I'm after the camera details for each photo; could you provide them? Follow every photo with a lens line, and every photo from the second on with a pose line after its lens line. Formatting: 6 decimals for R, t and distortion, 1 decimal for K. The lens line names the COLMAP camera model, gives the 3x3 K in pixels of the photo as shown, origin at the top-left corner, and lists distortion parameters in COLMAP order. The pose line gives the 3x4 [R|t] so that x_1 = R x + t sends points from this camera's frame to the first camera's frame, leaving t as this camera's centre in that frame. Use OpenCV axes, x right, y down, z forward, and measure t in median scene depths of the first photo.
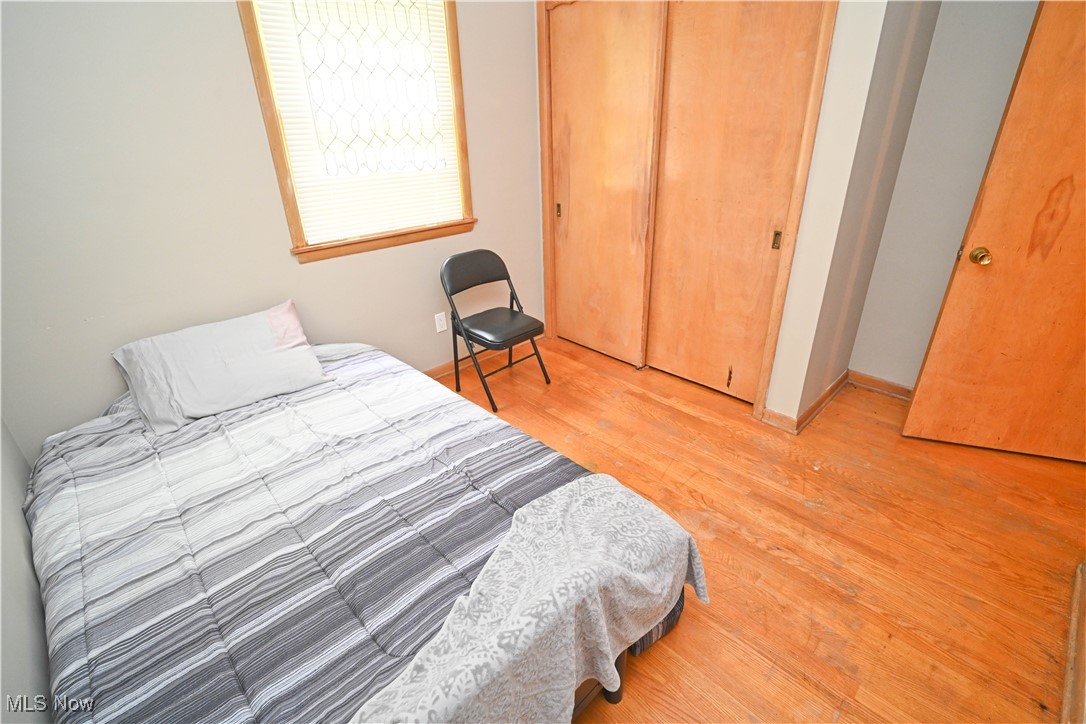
lens RADIAL K [[504.6, 0, 540.3], [0, 504.6, 365.1], [0, 0, 1]] dist [-0.004852, -0.001592]
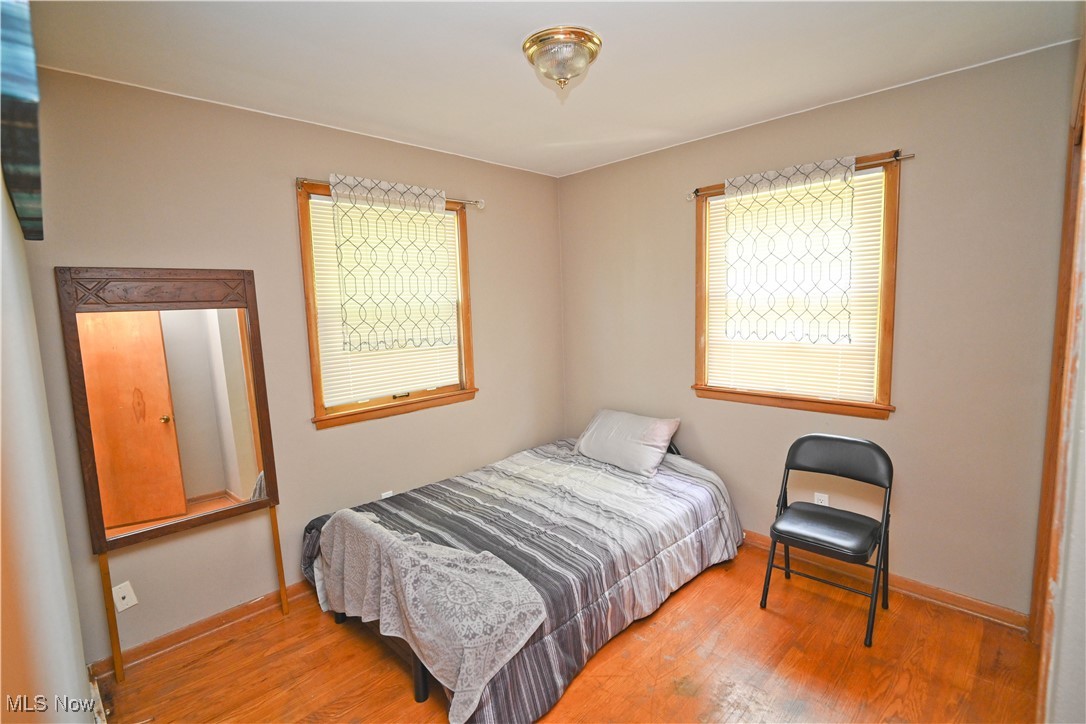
lens RADIAL K [[504.6, 0, 543.2], [0, 504.6, 363.1], [0, 0, 1]] dist [-0.004852, -0.001592]
pose [[0.012791, 0.143911, -0.989508, 0.947397], [-0.408896, 0.903818, 0.126163, -0.327410], [0.912492, 0.402992, 0.070405, 0.581650]]
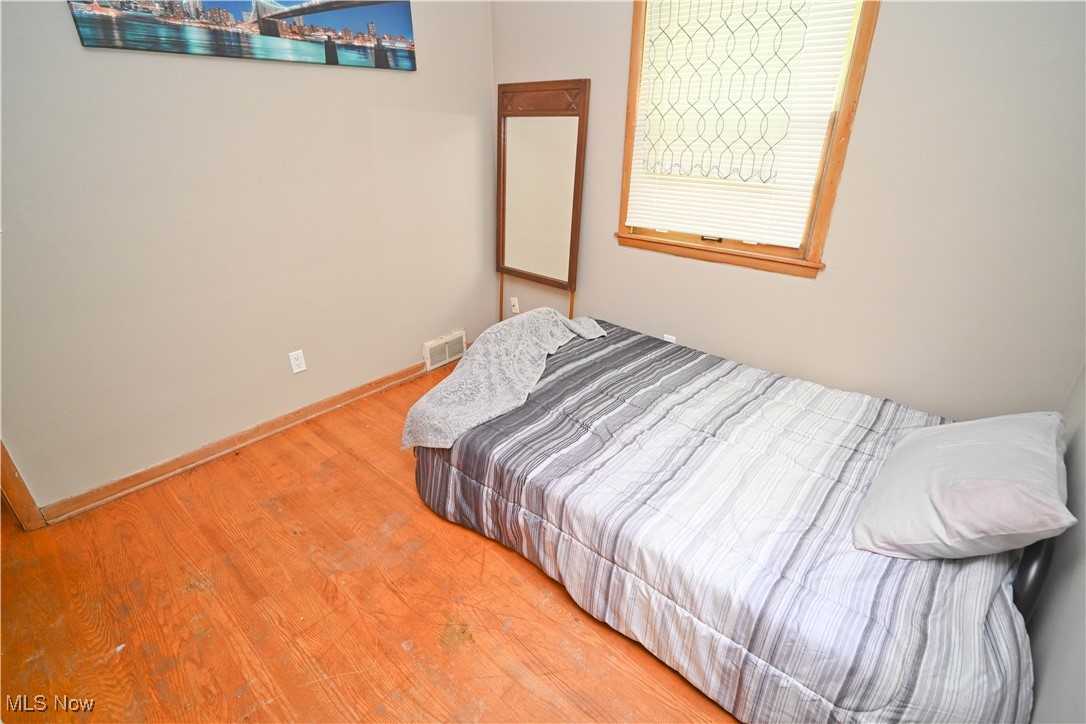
lens RADIAL K [[504.6, 0, 535.9], [0, 504.6, 365.2], [0, 0, 1]] dist [-0.004852, -0.001592]
pose [[-0.997398, 0.054419, -0.047284, -0.002274], [-0.003632, 0.617120, 0.786861, -0.651482], [0.071999, 0.784985, -0.615317, 1.299597]]
